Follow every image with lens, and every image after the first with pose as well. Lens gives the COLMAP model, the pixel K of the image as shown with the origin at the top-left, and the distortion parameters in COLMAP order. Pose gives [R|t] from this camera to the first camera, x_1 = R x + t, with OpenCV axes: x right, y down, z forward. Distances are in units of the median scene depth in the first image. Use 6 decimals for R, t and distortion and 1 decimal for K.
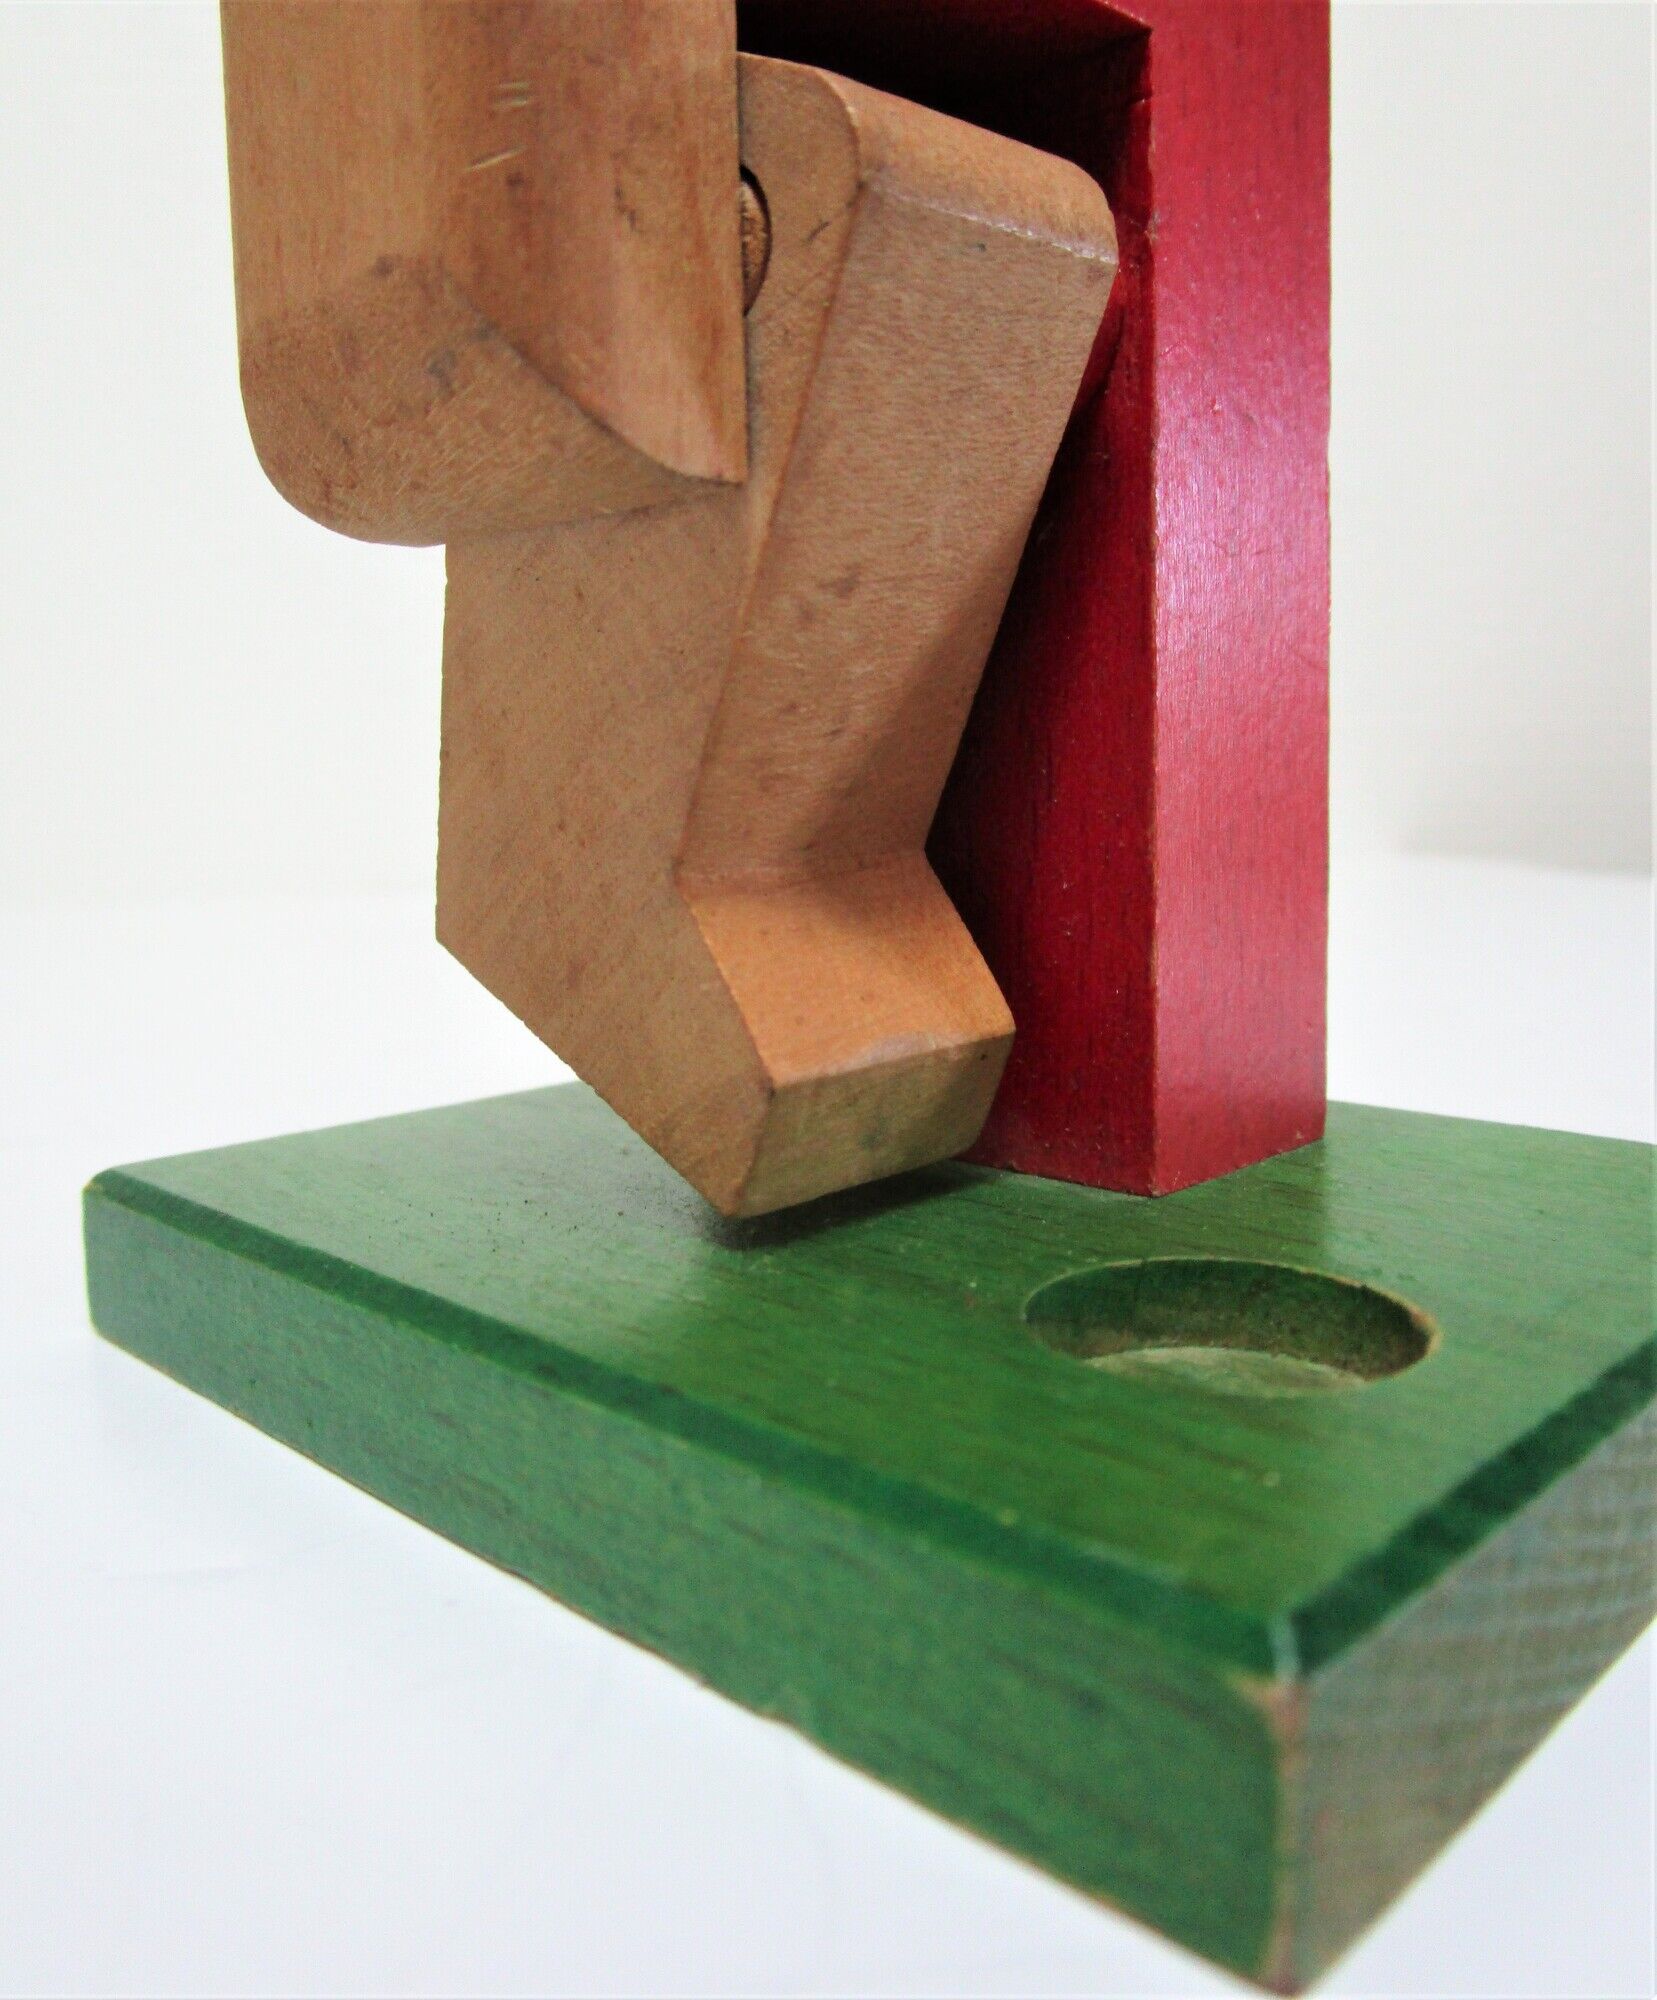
lens RADIAL K [[1644.9, 0, 766.8], [0, 1644.9, 970.9], [0, 0, 1]] dist [-0.031196, 0.002577]
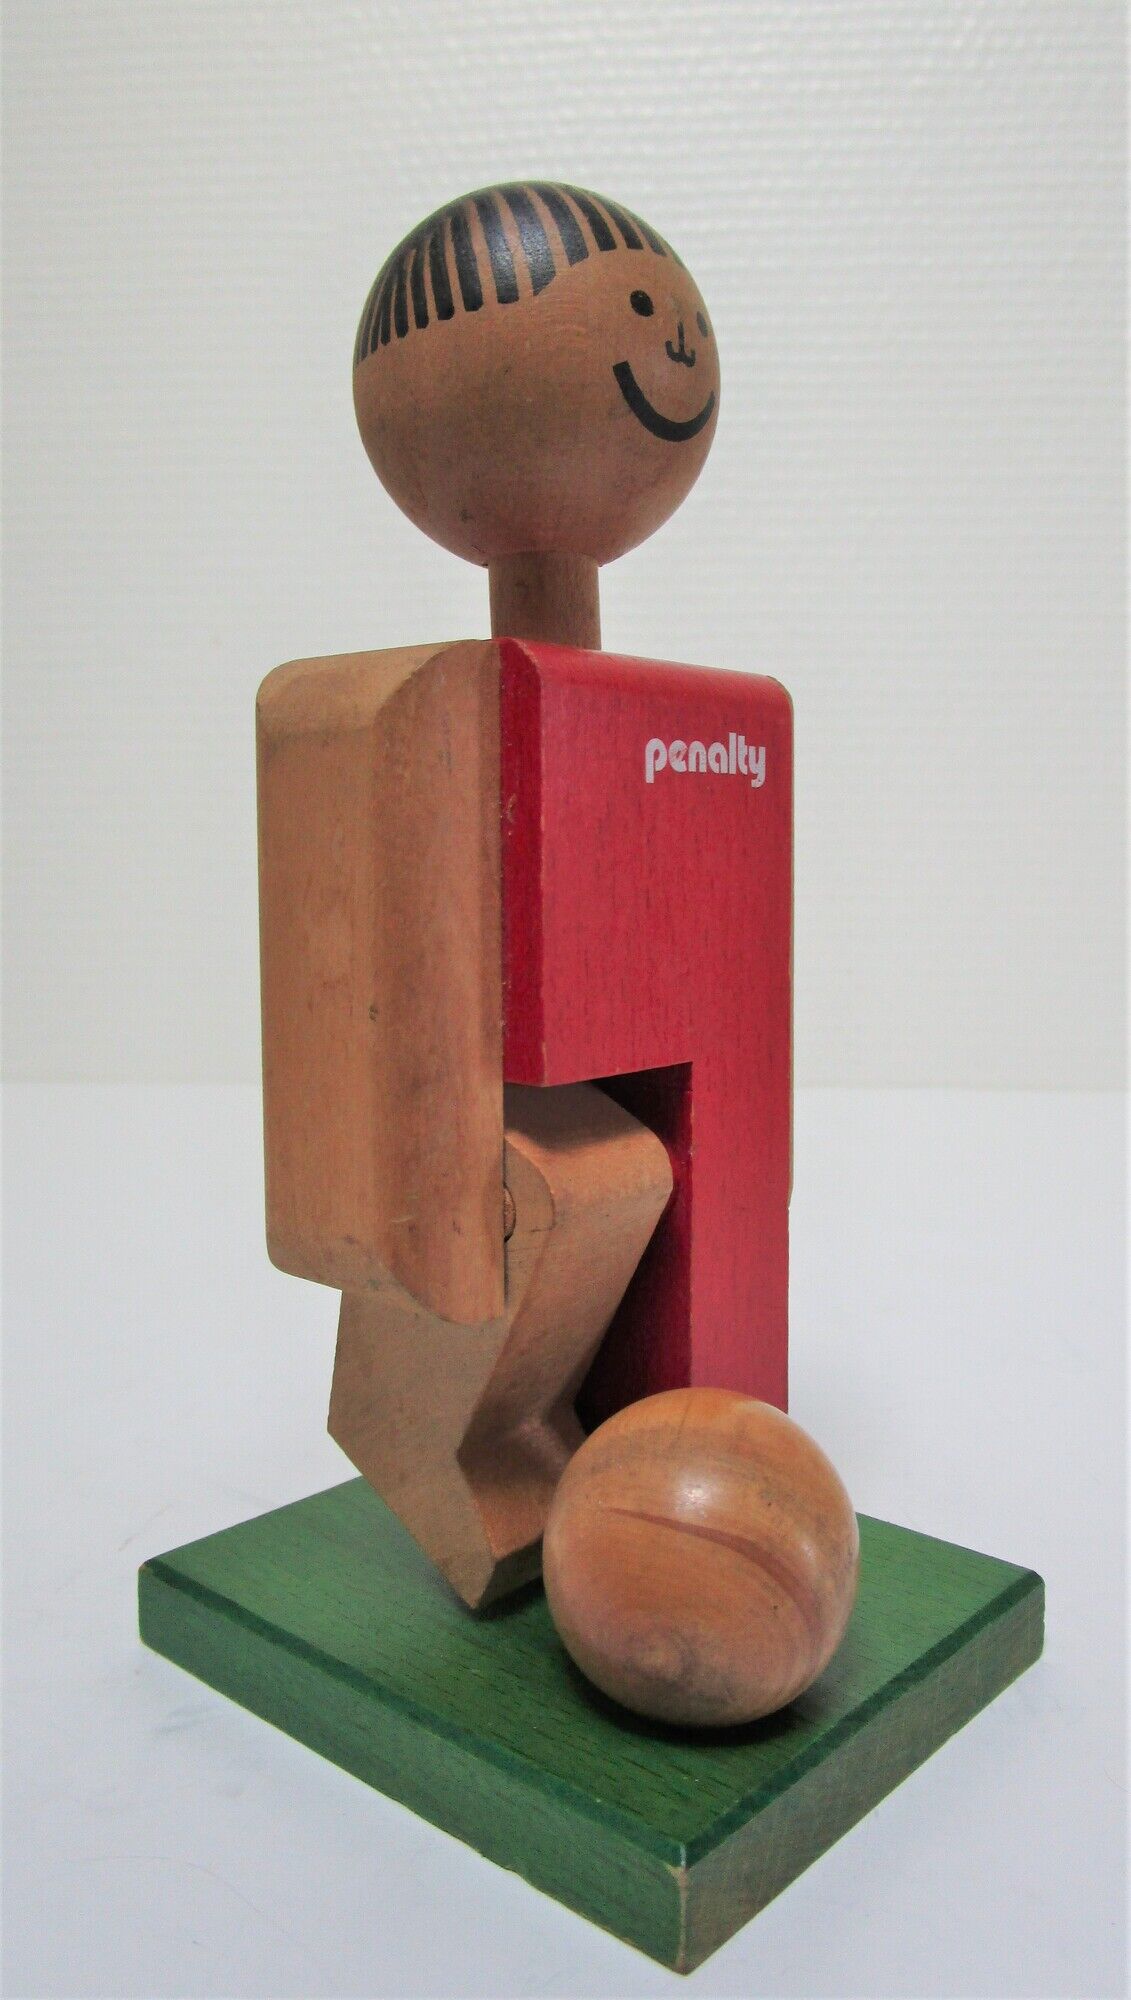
lens RADIAL K [[1536.4, 0, 618.9], [0, 1536.4, 991.7], [0, 0, 1]] dist [-0.009847, -0.005033]
pose [[0.995766, 0.015876, 0.090538, -0.059876], [-0.013750, 0.999616, -0.024051, -0.777722], [-0.090885, 0.022705, 0.995603, -1.292115]]
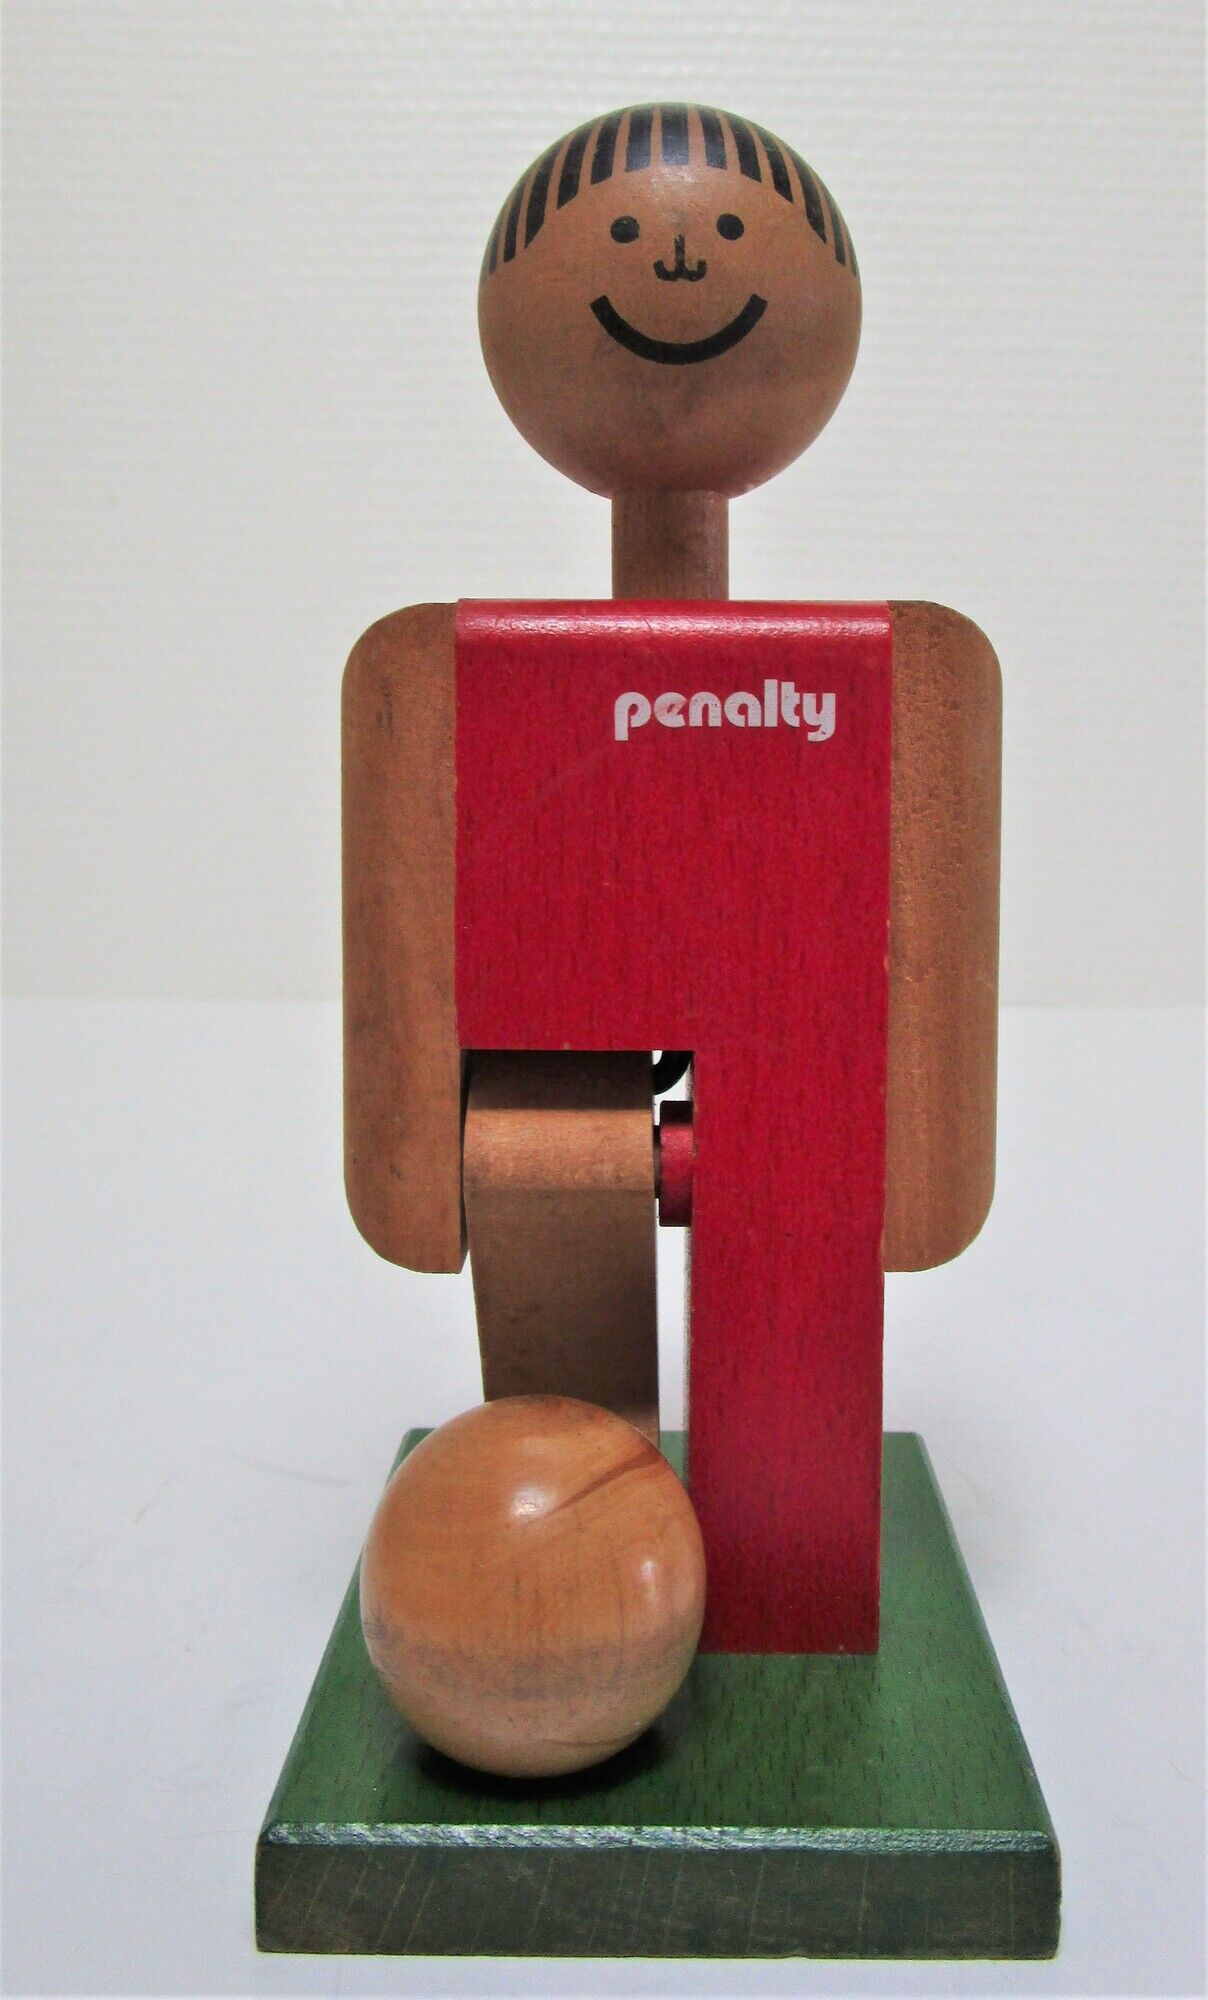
lens RADIAL K [[1672.6, 0, 656.6], [0, 1672.6, 832.6], [0, 0, 1]] dist [-0.013715, -0.007994]
pose [[0.715323, 0.076129, -0.694635, 1.951302], [-0.108178, 0.994129, -0.002448, -1.033123], [0.690370, 0.076895, 0.719358, -0.593550]]
